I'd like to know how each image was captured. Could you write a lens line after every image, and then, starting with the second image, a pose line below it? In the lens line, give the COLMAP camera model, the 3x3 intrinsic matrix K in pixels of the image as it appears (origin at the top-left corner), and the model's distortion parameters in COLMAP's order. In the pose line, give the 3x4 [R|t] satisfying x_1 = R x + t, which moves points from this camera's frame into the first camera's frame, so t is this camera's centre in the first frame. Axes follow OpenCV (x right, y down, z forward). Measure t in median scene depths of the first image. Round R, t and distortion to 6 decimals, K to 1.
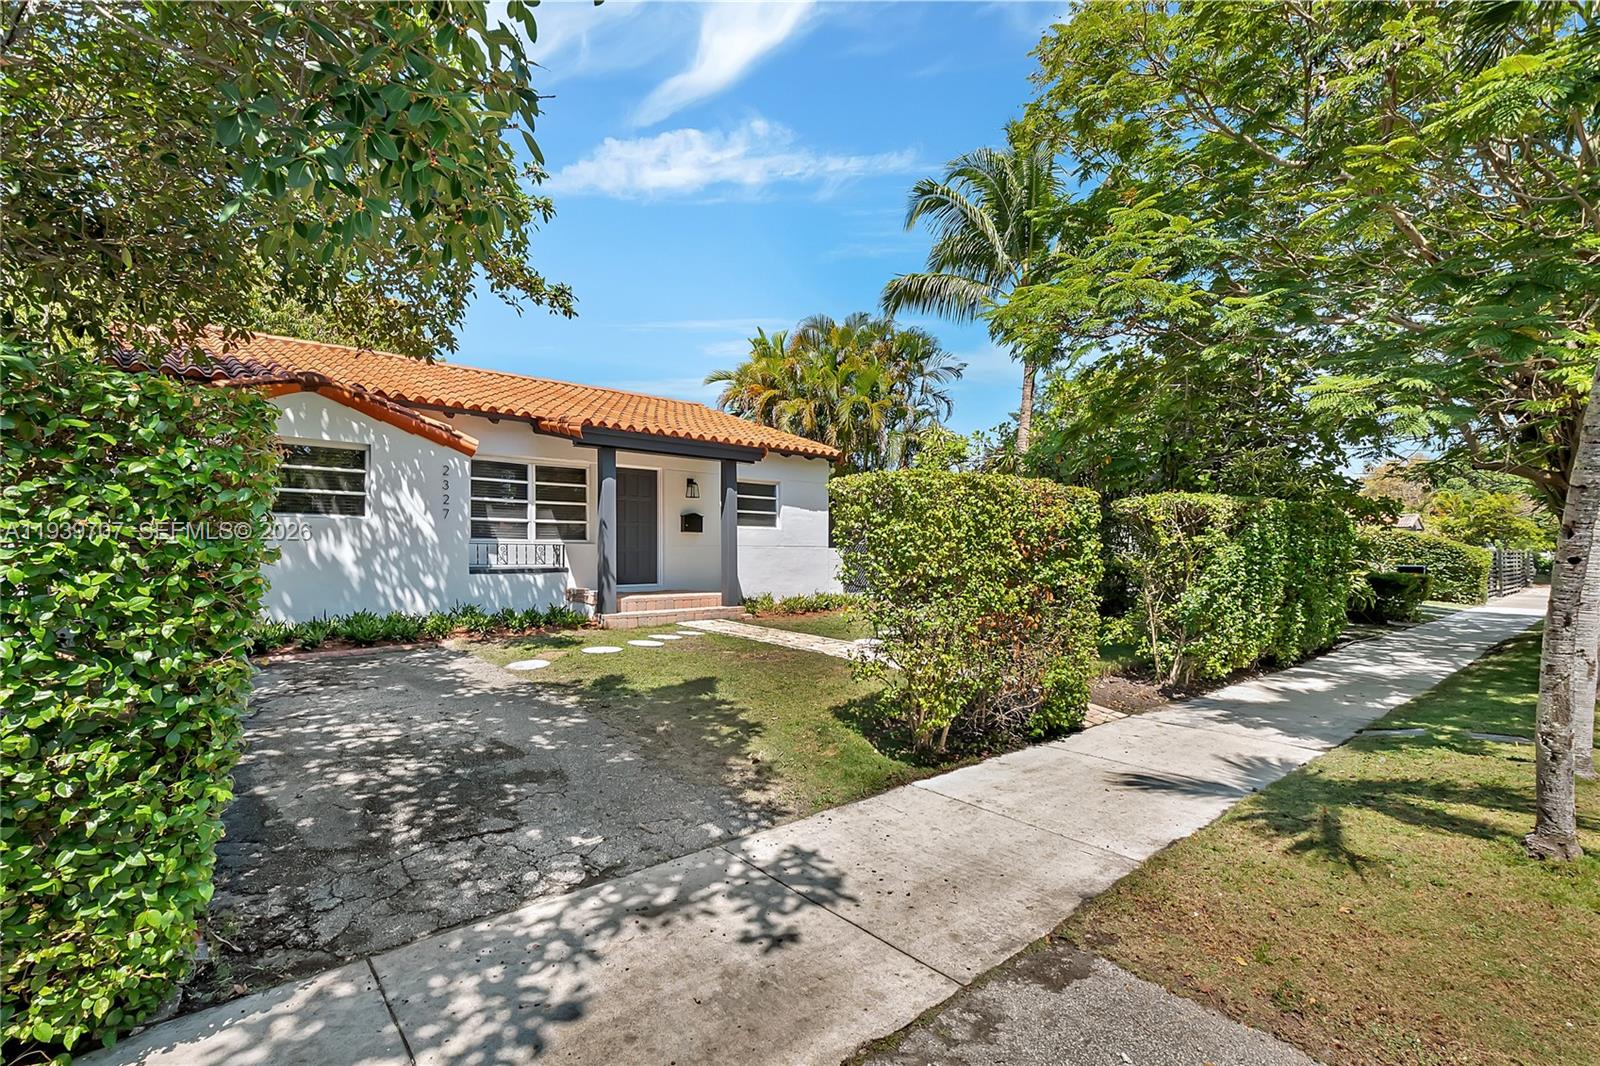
lens RADIAL K [[711.4, 0, 768.7], [0, 711.4, 539.9], [0, 0, 1]] dist [0.031167, -0.028047]
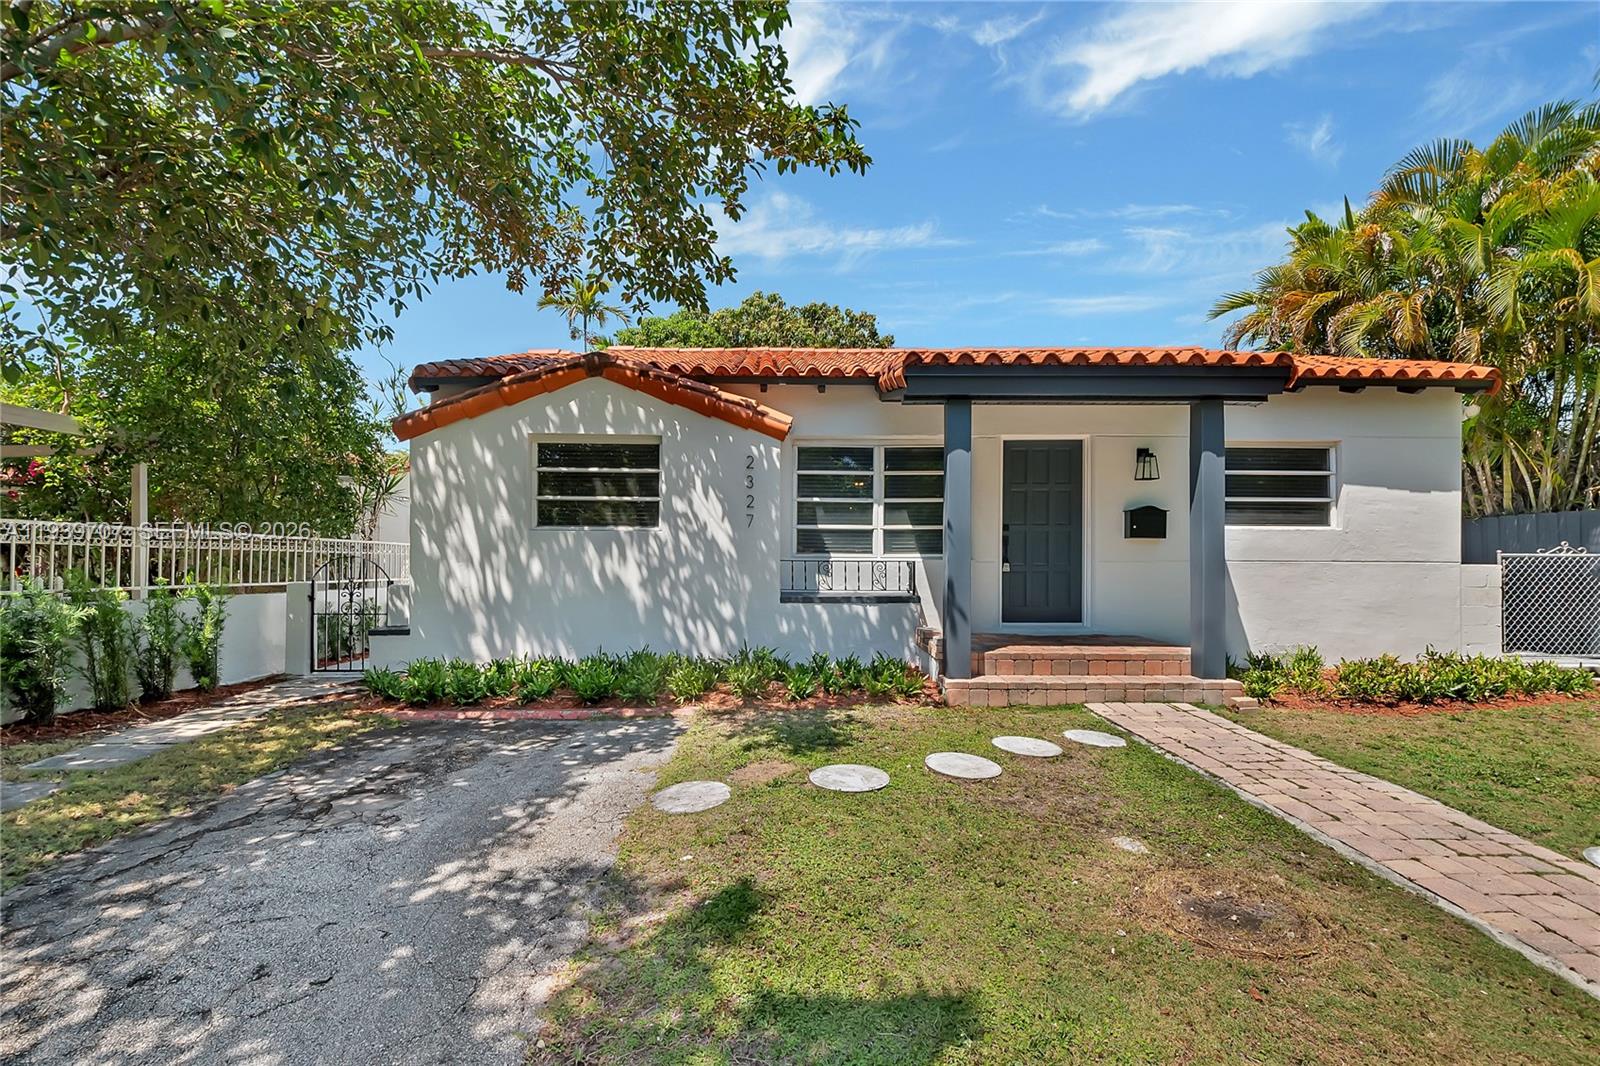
lens RADIAL K [[715.6, 0, 790.1], [0, 715.6, 559.6], [0, 0, 1]] dist [0.051202, -0.025300]
pose [[0.793350, -0.007426, -0.608721, 0.028817], [0.010895, 0.999939, 0.002001, 0.002862], [0.608669, -0.008219, 0.793382, 0.386251]]
